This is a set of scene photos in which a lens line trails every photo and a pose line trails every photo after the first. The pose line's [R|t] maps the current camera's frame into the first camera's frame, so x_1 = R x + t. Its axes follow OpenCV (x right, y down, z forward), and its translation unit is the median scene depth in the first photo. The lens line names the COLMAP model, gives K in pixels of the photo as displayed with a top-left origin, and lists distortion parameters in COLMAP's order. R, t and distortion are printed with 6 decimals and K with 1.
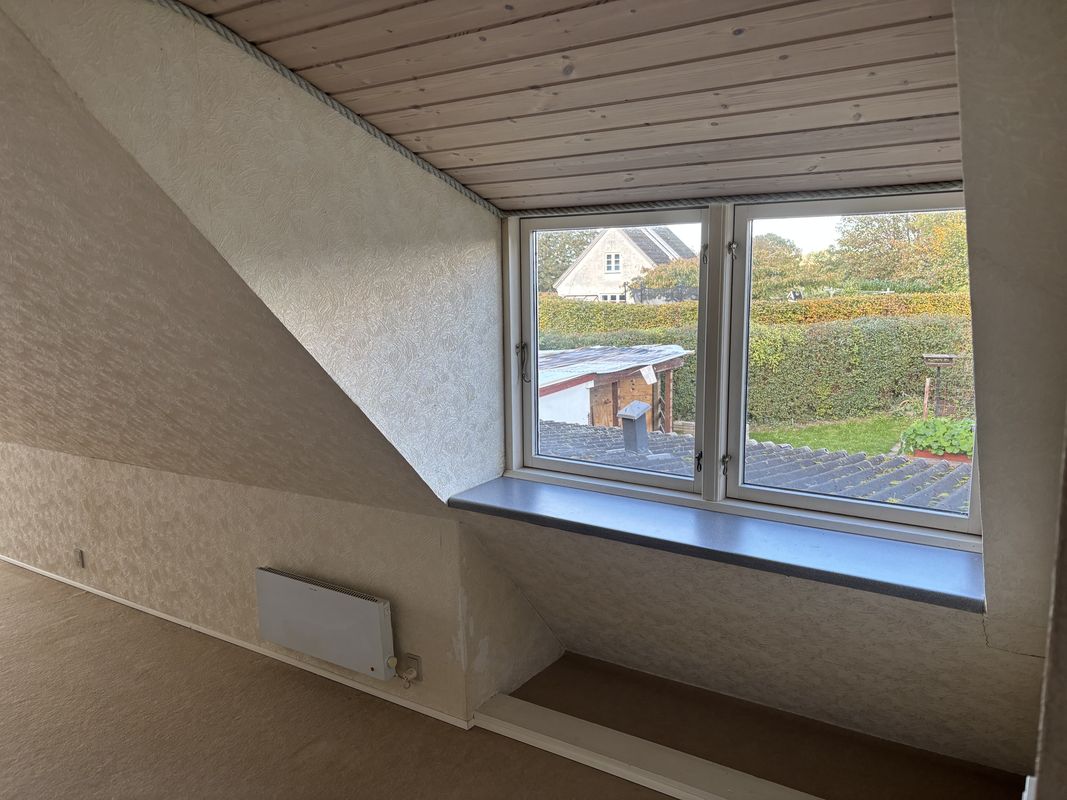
lens RADIAL K [[801.2, 0, 534.6], [0, 801.2, 405.3], [0, 0, 1]] dist [0.051221, -0.059436]
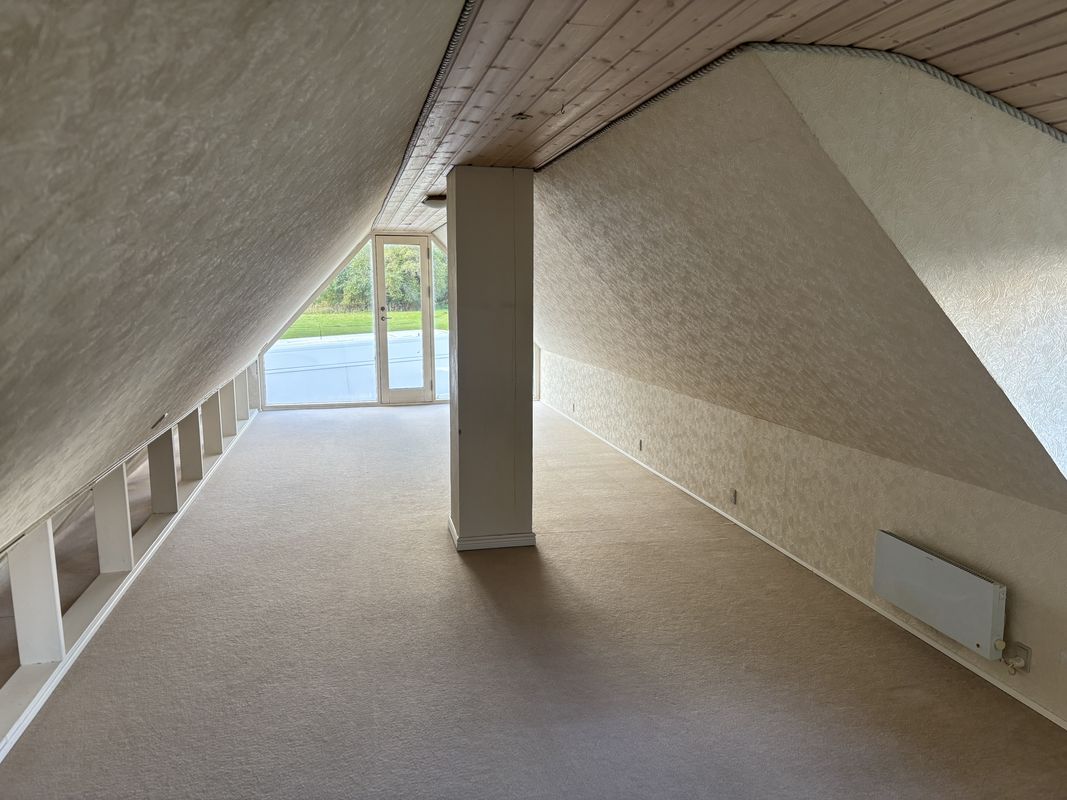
lens RADIAL K [[801.2, 0, 534.6], [0, 801.2, 405.3], [0, 0, 1]] dist [0.051221, -0.059436]
pose [[0.723203, 0.136715, -0.676968, 0.052595], [-0.136710, 0.989154, 0.053715, 0.038443], [0.676969, 0.053702, 0.734050, -0.182047]]
